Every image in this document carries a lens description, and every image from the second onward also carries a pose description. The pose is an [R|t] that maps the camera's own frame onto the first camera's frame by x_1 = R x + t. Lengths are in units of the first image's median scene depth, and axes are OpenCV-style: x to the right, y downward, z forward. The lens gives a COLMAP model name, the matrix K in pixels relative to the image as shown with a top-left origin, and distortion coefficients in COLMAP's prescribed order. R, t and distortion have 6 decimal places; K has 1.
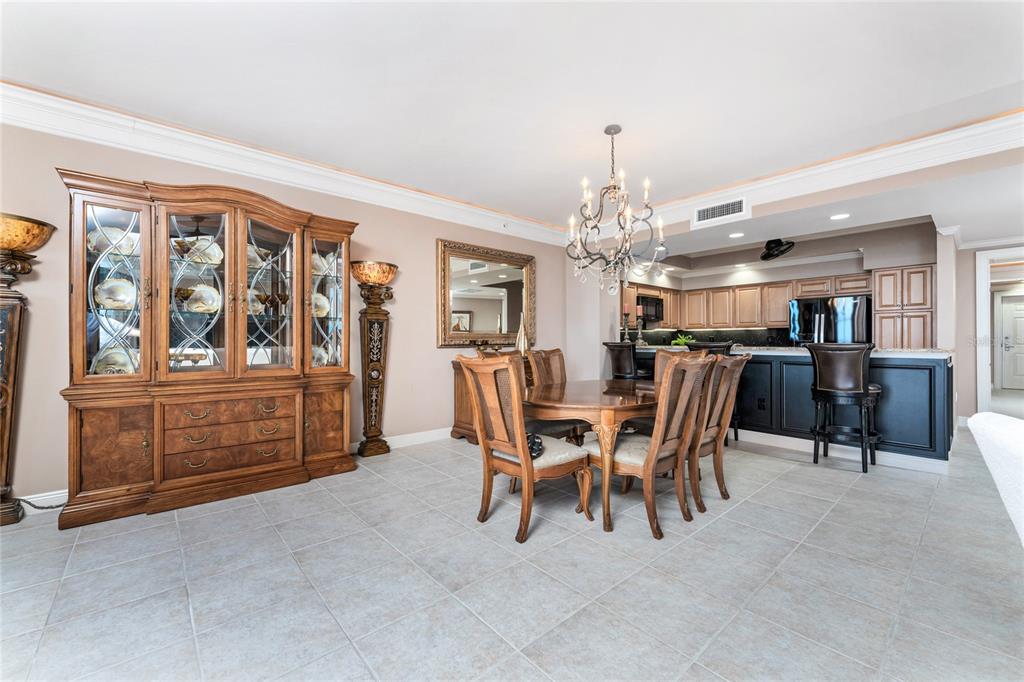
lens RADIAL K [[411.6, 0, 510.7], [0, 411.6, 342.6], [0, 0, 1]] dist [0.001097, -0.000019]
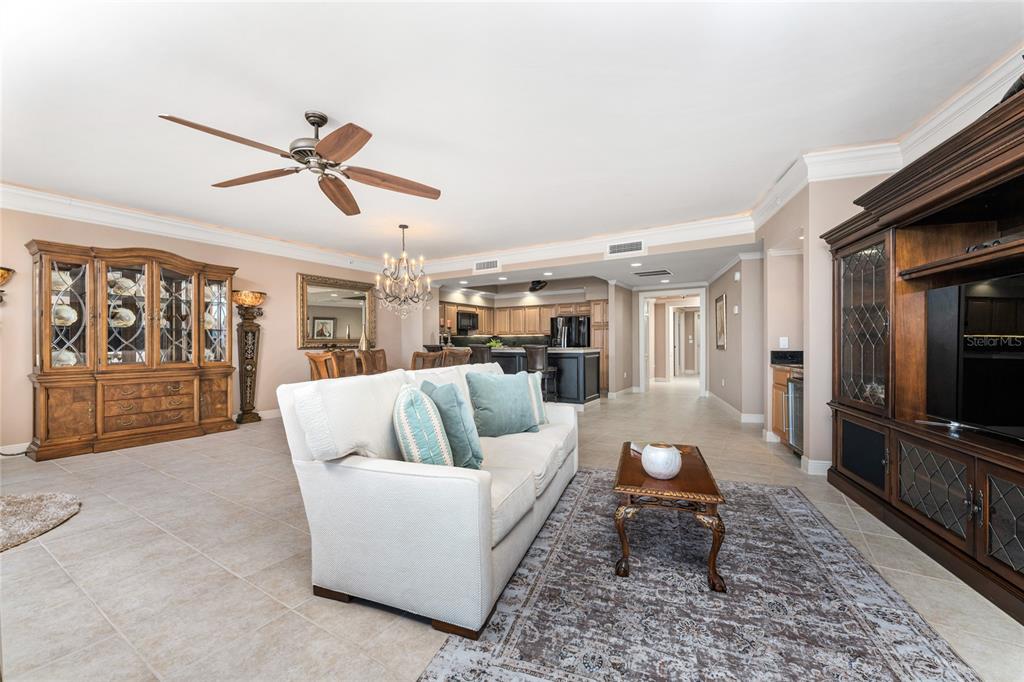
lens RADIAL K [[405.6, 0, 512.4], [0, 405.6, 343.6], [0, 0, 1]] dist [0.000640, -0.000044]
pose [[0.957374, -0.003357, 0.288832, 0.150381], [0.004508, 0.999984, -0.003321, 0.000469], [-0.288816, 0.004481, 0.957374, -0.658088]]
